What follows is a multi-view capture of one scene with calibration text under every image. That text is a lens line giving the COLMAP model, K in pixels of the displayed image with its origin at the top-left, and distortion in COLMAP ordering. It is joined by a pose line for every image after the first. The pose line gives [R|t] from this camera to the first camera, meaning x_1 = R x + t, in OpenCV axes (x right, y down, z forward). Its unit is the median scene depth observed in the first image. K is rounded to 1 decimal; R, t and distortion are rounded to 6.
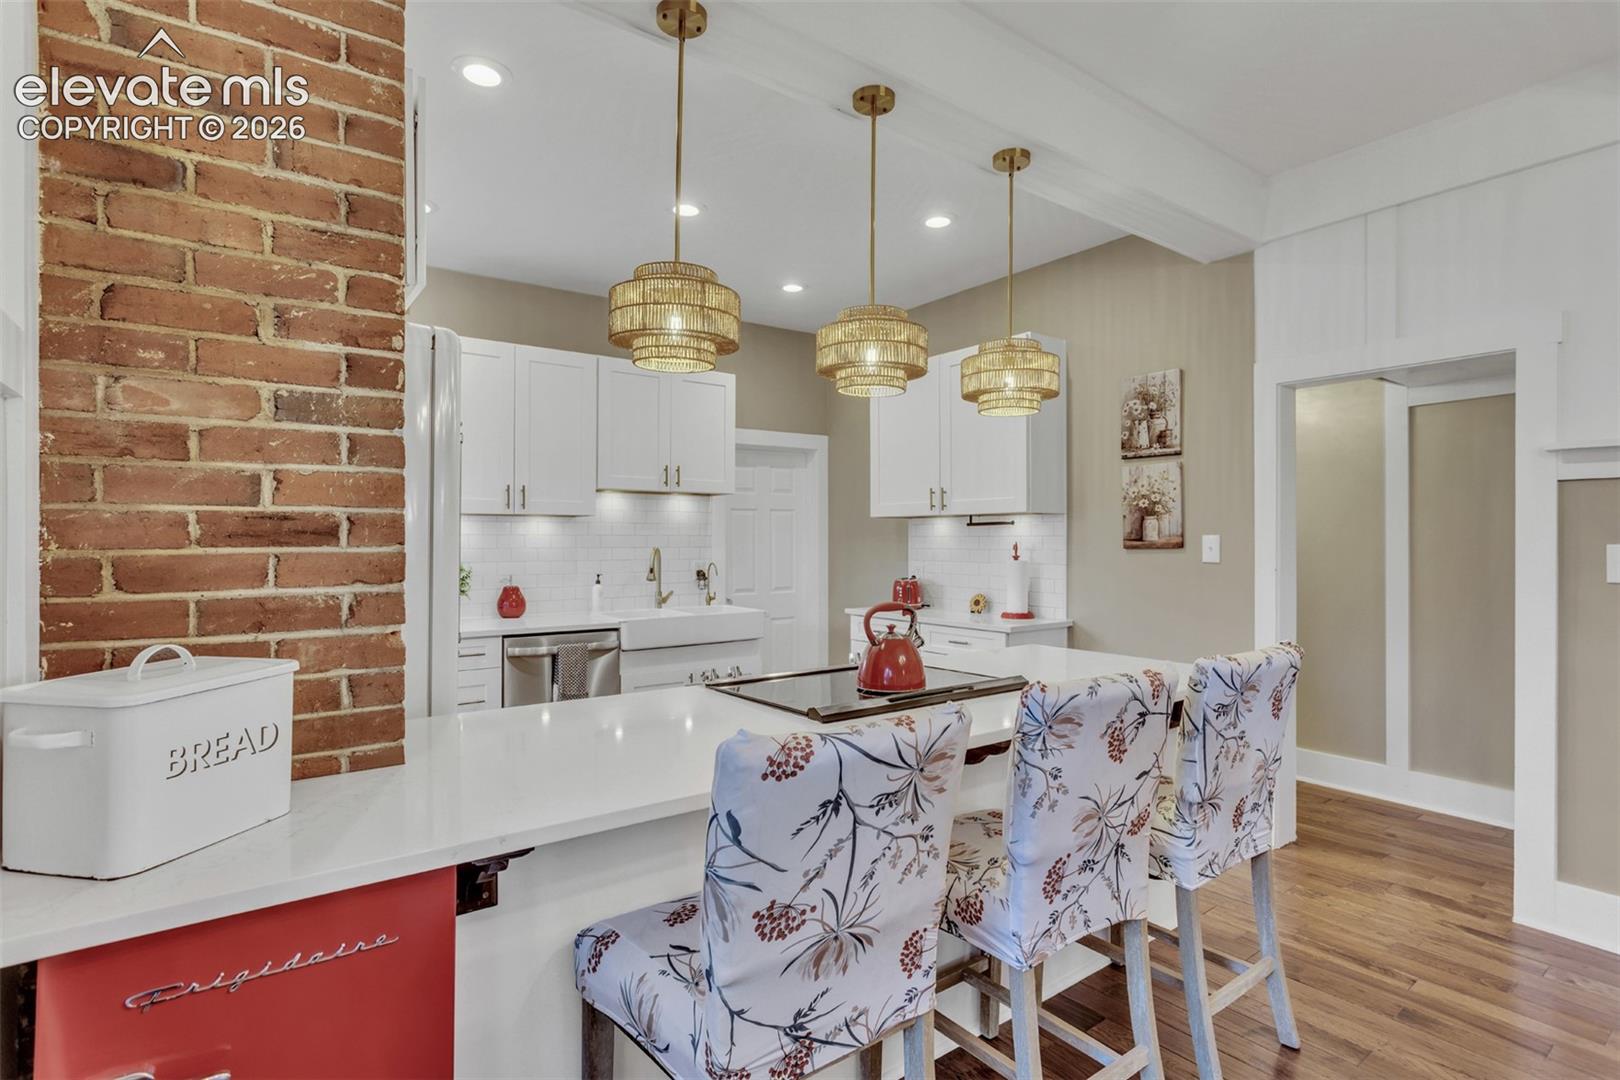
lens RADIAL K [[793.2, 0, 805.6], [0, 793.2, 538.0], [0, 0, 1]] dist [-0.027323, 0.021284]
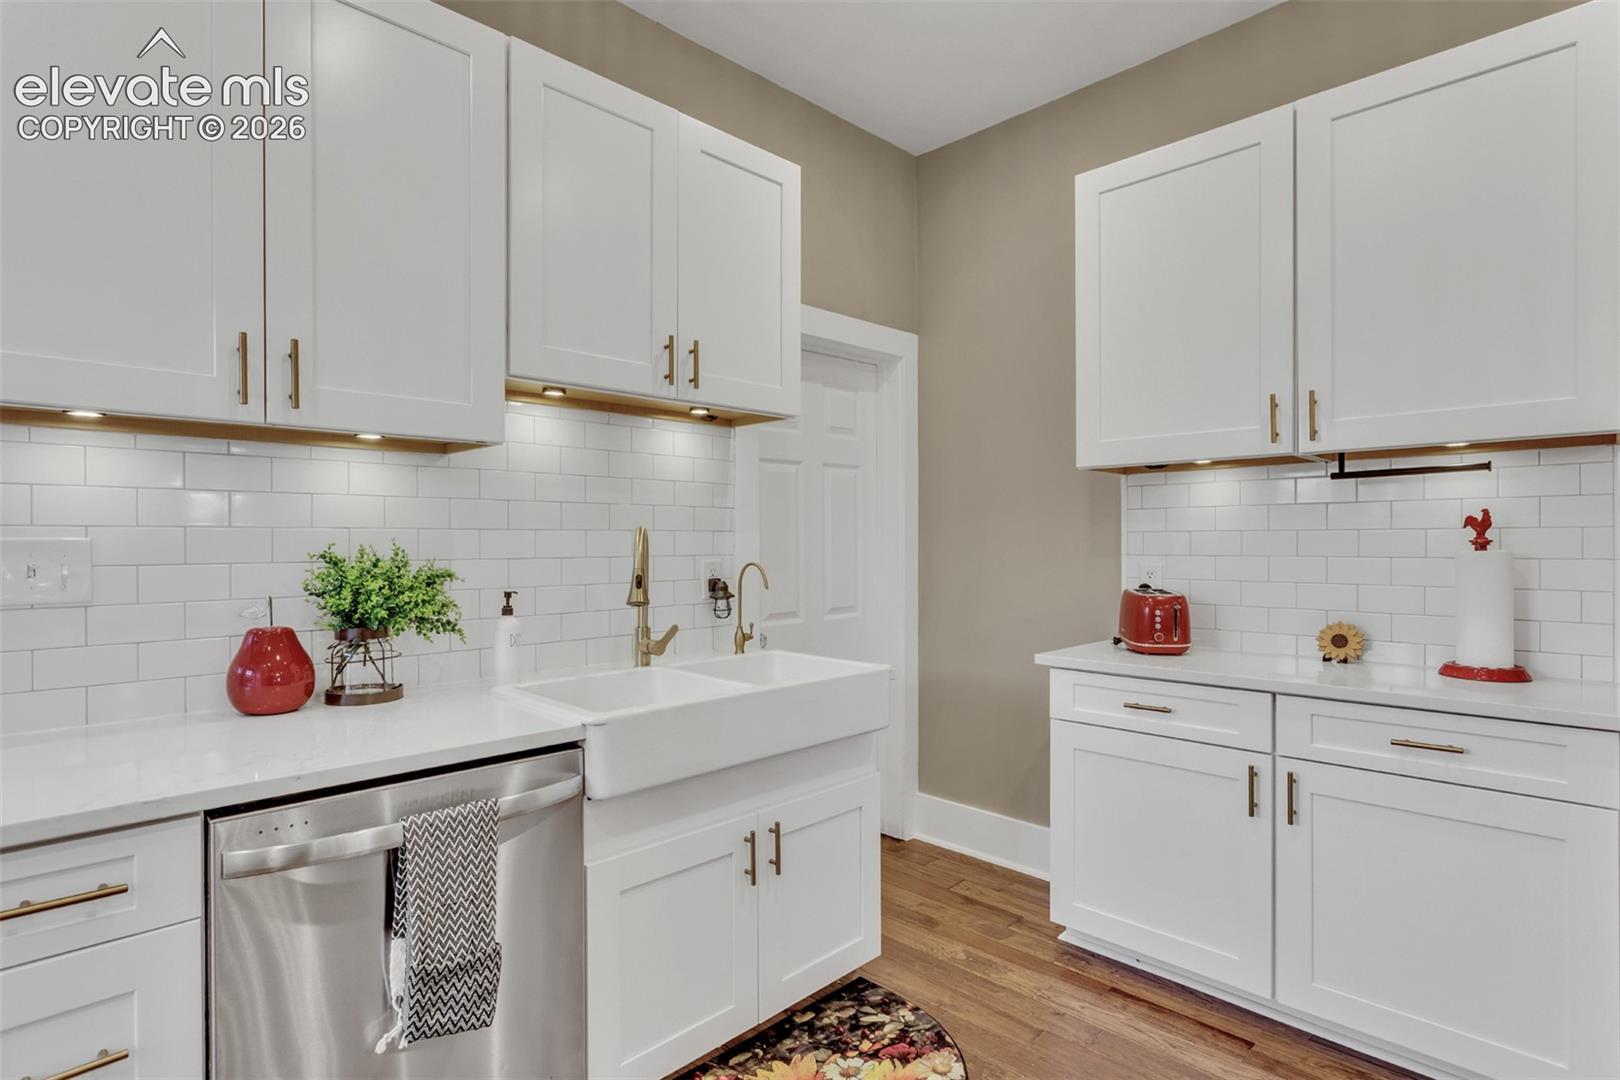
lens RADIAL K [[820.4, 0, 809.9], [0, 820.4, 545.4], [0, 0, 1]] dist [-0.004716, 0.000640]
pose [[0.987561, -0.004748, 0.157162, -0.212626], [0.003827, 0.999974, 0.006162, 0.023731], [-0.157187, -0.005484, 0.987554, 0.678873]]
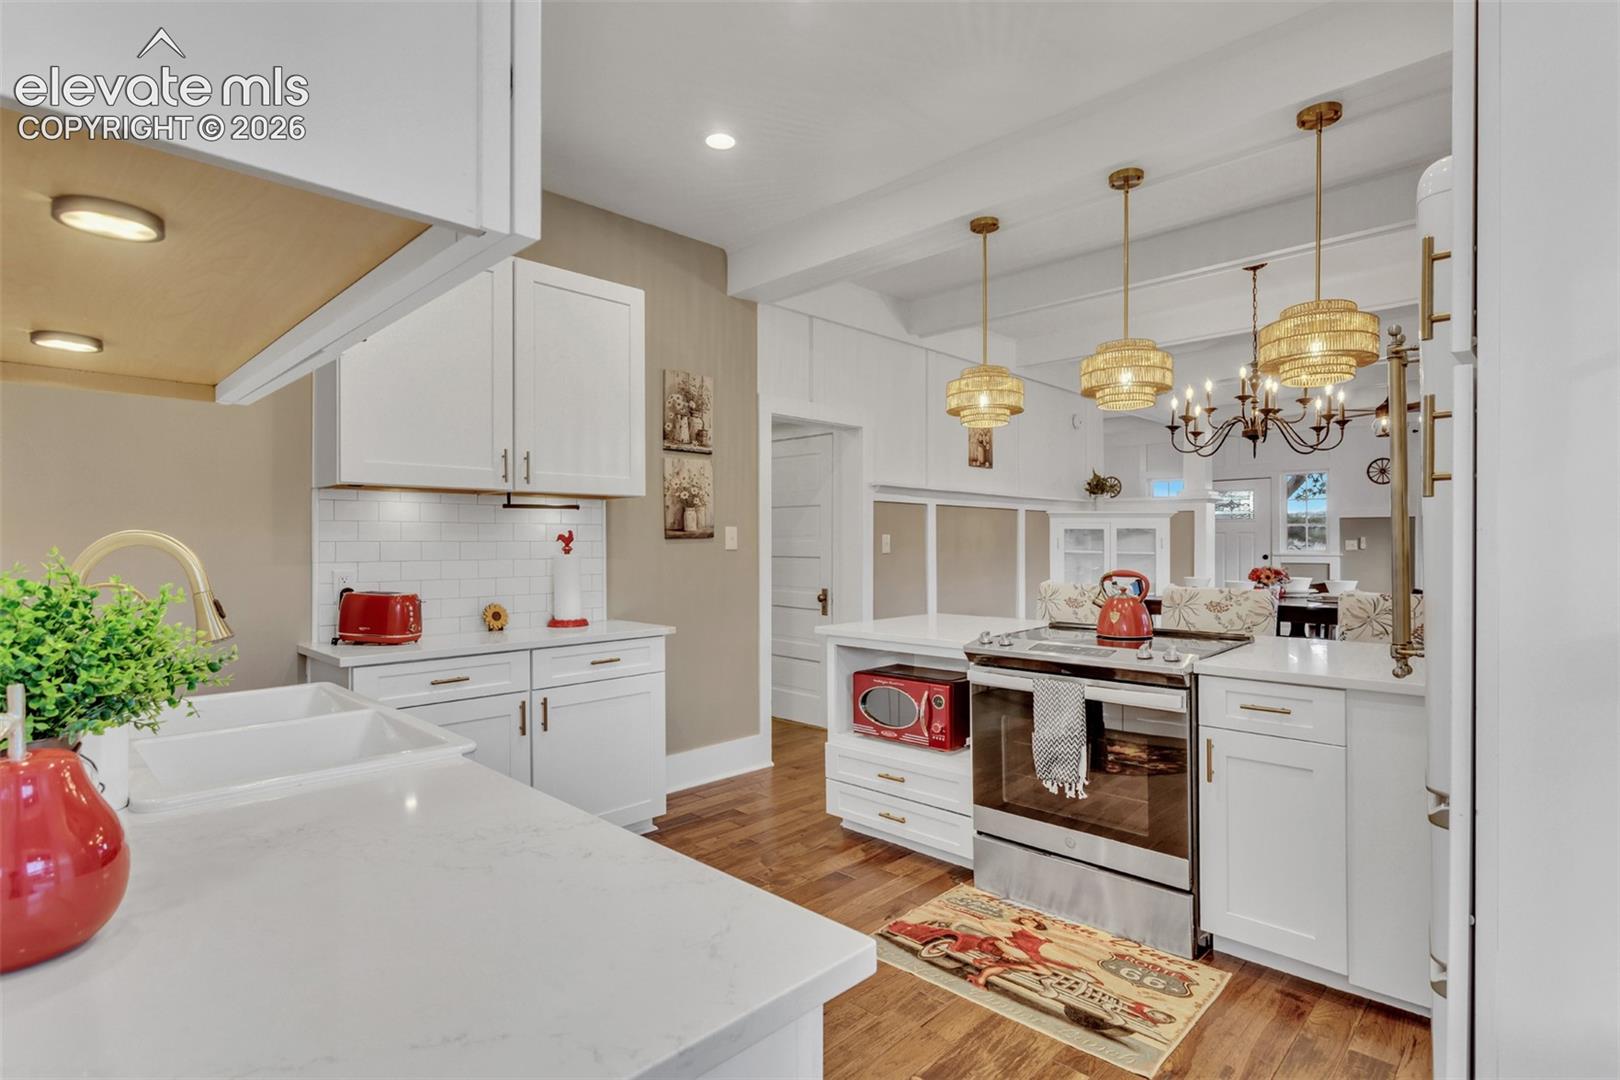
lens RADIAL K [[803.5, 0, 805.7], [0, 803.5, 545.5], [0, 0, 1]] dist [-0.007845, -0.000143]
pose [[-0.164136, -0.002519, 0.986435, -0.652704], [0.003317, 0.999990, 0.003106, 0.020211], [-0.986432, 0.003782, -0.164126, 1.017222]]
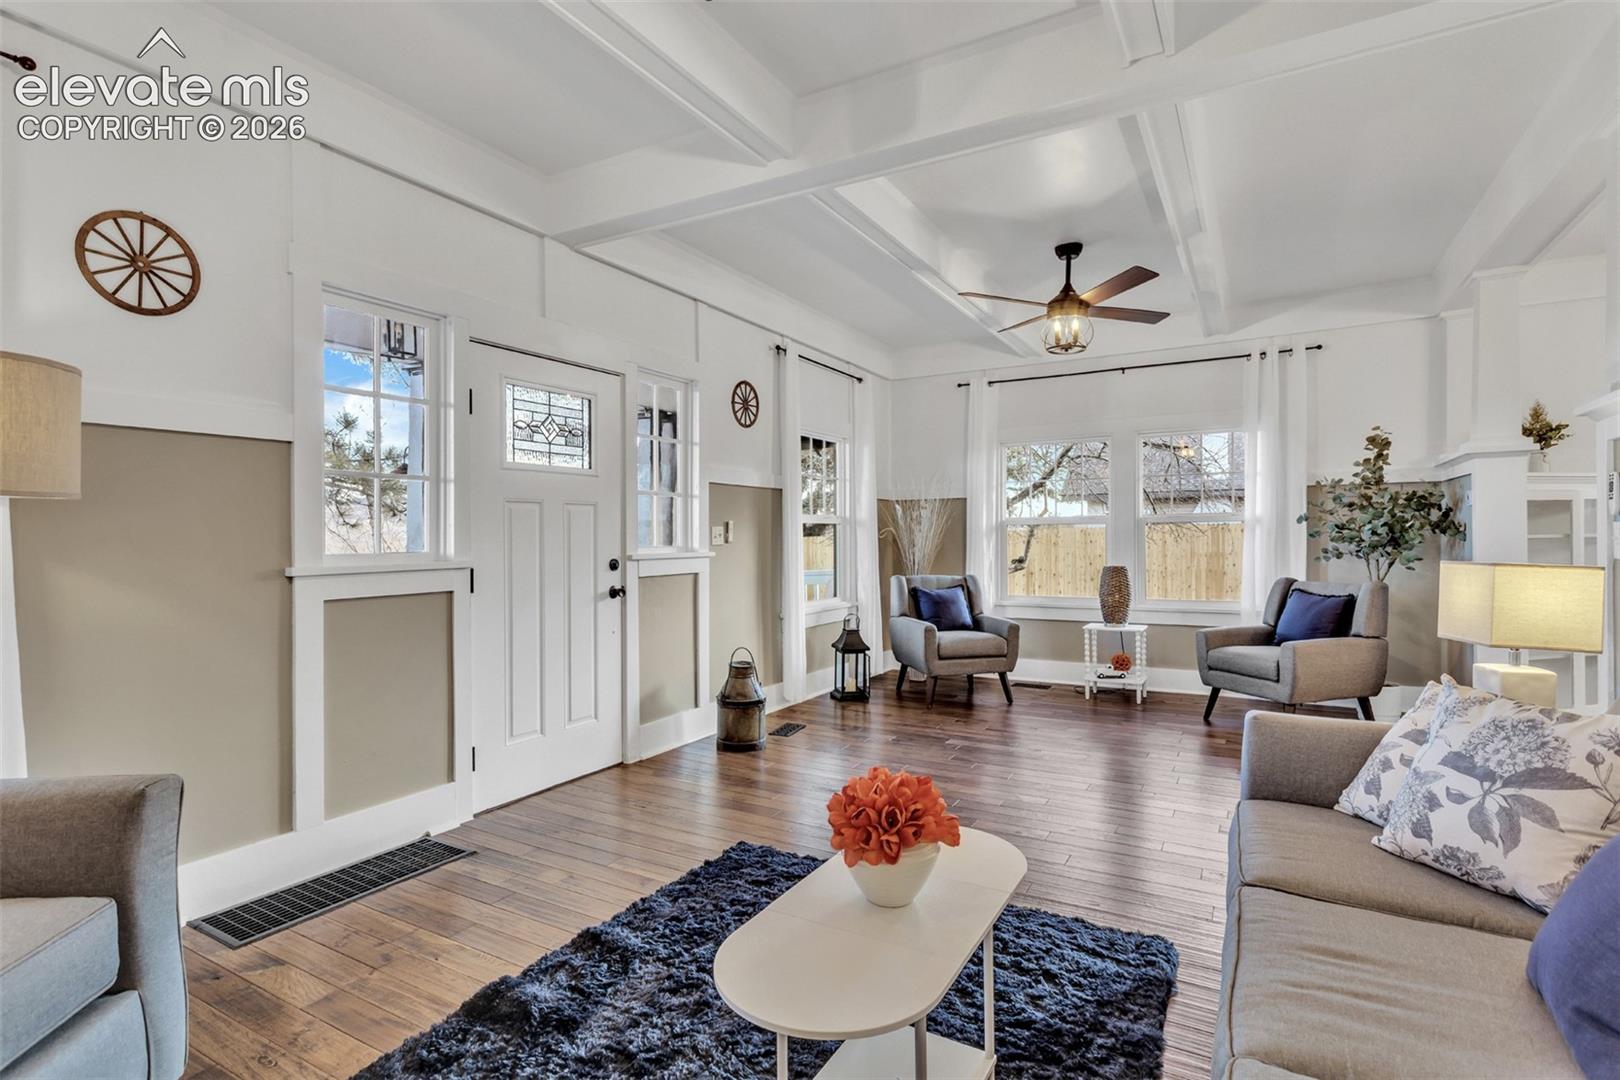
lens RADIAL K [[792.6, 0, 805.7], [0, 792.6, 546.9], [0, 0, 1]] dist [0.004548, 0.000659]
pose [[-0.913861, 0.012052, -0.405849, 1.885726], [0.006466, 0.999865, 0.015131, 0.032308], [0.405977, 0.011204, -0.913815, 0.199324]]
